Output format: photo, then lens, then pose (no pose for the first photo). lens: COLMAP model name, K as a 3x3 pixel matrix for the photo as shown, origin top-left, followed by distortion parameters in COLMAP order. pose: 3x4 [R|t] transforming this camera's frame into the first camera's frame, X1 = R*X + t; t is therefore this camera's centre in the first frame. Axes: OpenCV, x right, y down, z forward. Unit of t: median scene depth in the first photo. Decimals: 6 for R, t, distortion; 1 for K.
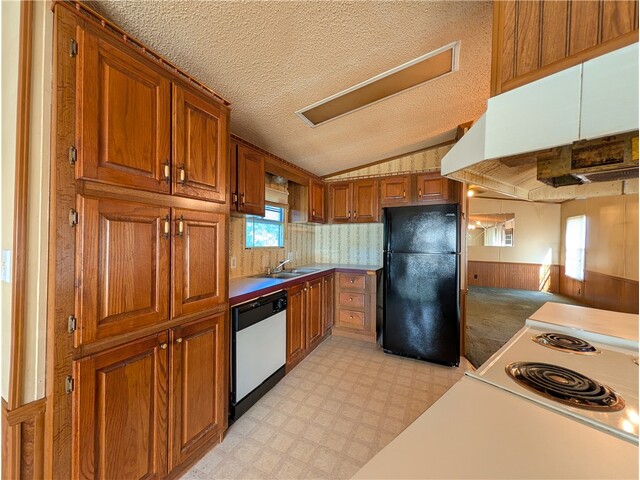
lens RADIAL K [[246.2, 0, 320.0], [0, 246.2, 239.4], [0, 0, 1]] dist [-0.000749, 0.000899]
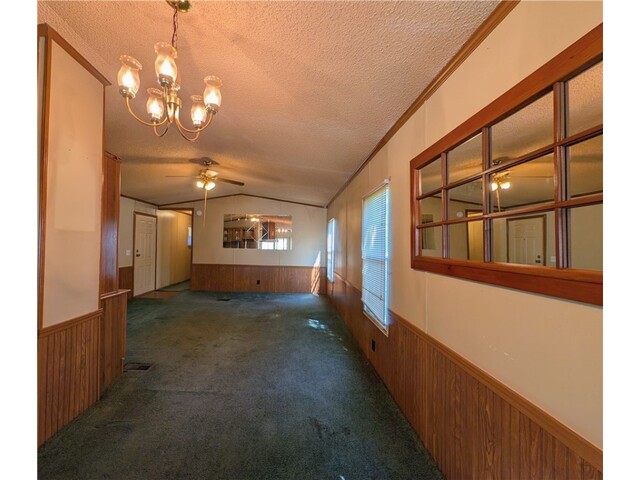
lens RADIAL K [[246.2, 0, 289.2], [0, 246.2, 241.0], [0, 0, 1]] dist [-0.000749, 0.000899]
pose [[0.906639, 0.004730, 0.421882, 1.152253], [0.000306, 0.999930, -0.011868, 0.019588], [-0.421908, 0.010889, 0.906573, 0.364585]]
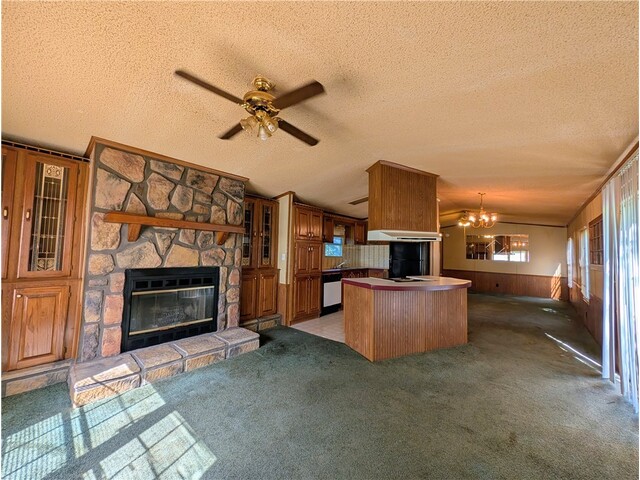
lens RADIAL K [[246.2, 0, 319.1], [0, 246.2, 239.2], [0, 0, 1]] dist [-0.000749, 0.000899]
pose [[0.962439, -0.001738, -0.271491, 0.332932], [-0.014477, 0.998228, -0.057709, 0.009588], [0.271111, 0.059471, 0.960709, -1.537979]]
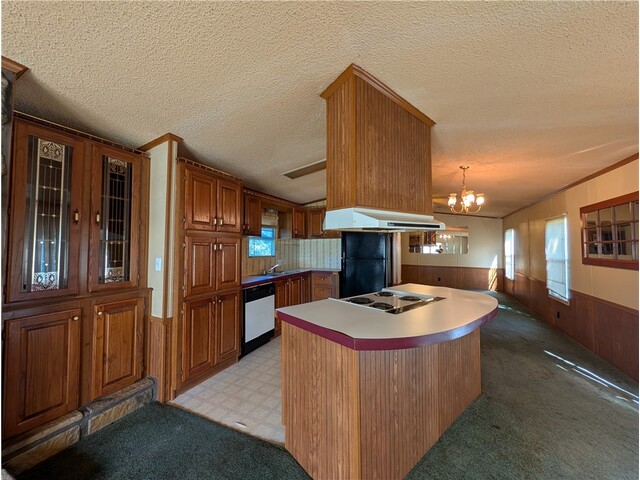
lens RADIAL K [[246.2, 0, 319.8], [0, 246.2, 239.8], [0, 0, 1]] dist [-0.000749, 0.000899]
pose [[0.999941, -0.009274, 0.005599, 0.159259], [0.009455, 0.999401, -0.033279, -0.019047], [-0.005287, 0.033330, 0.999430, -0.654091]]
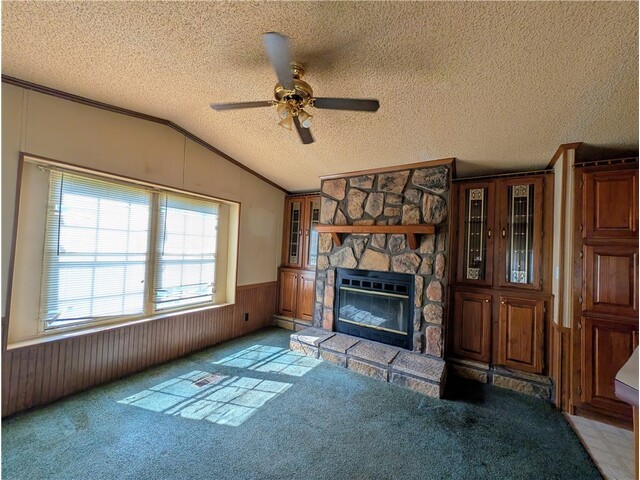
lens RADIAL K [[246.2, 0, 318.2], [0, 246.2, 239.9], [0, 0, 1]] dist [-0.000749, 0.000899]
pose [[-0.106804, -0.054846, -0.992766, 0.693850], [-0.050692, 0.997479, -0.049653, 0.006730], [0.992987, 0.045022, -0.109315, -0.537556]]
